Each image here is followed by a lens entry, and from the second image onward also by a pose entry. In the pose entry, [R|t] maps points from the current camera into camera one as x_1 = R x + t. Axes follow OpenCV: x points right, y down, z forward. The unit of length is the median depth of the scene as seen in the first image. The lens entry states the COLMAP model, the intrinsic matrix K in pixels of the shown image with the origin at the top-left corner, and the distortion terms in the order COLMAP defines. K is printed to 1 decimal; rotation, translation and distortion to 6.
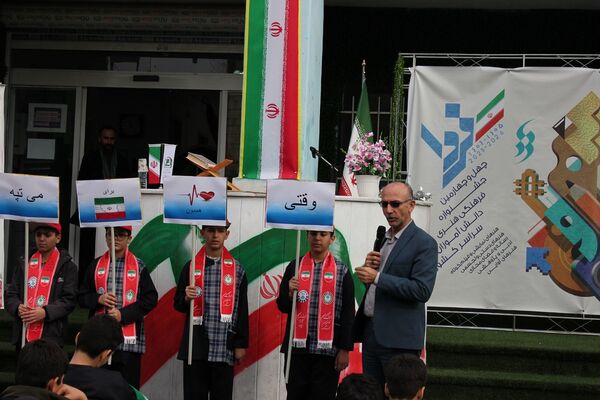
lens RADIAL K [[1163.7, 0, 300.0], [0, 1163.7, 200.0], [0, 0, 1]] dist [0.020569, -0.021448]
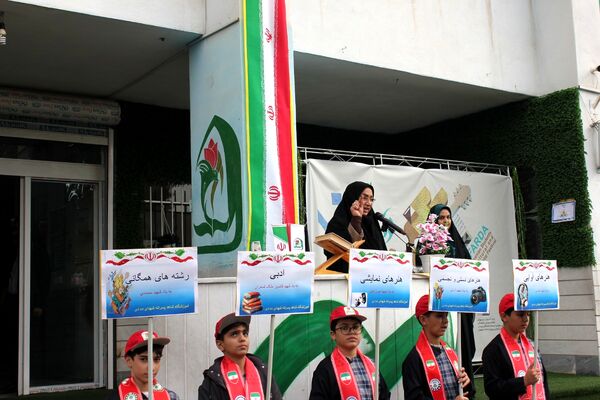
lens RADIAL K [[795.5, 0, 300.0], [0, 795.5, 200.0], [0, 0, 1]] dist [-0.011410, -0.022161]
pose [[0.746908, 0.022862, 0.664535, -0.421351], [0.043565, 0.995579, -0.083217, -0.012325], [-0.663499, 0.091106, 0.742609, 0.445139]]
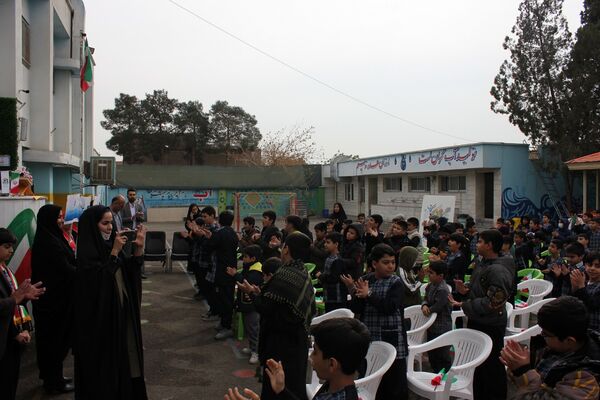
lens RADIAL K [[490.7, 0, 300.0], [0, 490.7, 200.0], [0, 0, 1]] dist [-0.176150, 0.152001]
pose [[-0.385043, -0.054138, 0.921309, -0.823796], [-0.024558, 0.998526, 0.048412, -0.038014], [-0.922572, -0.003985, -0.385805, 0.704711]]
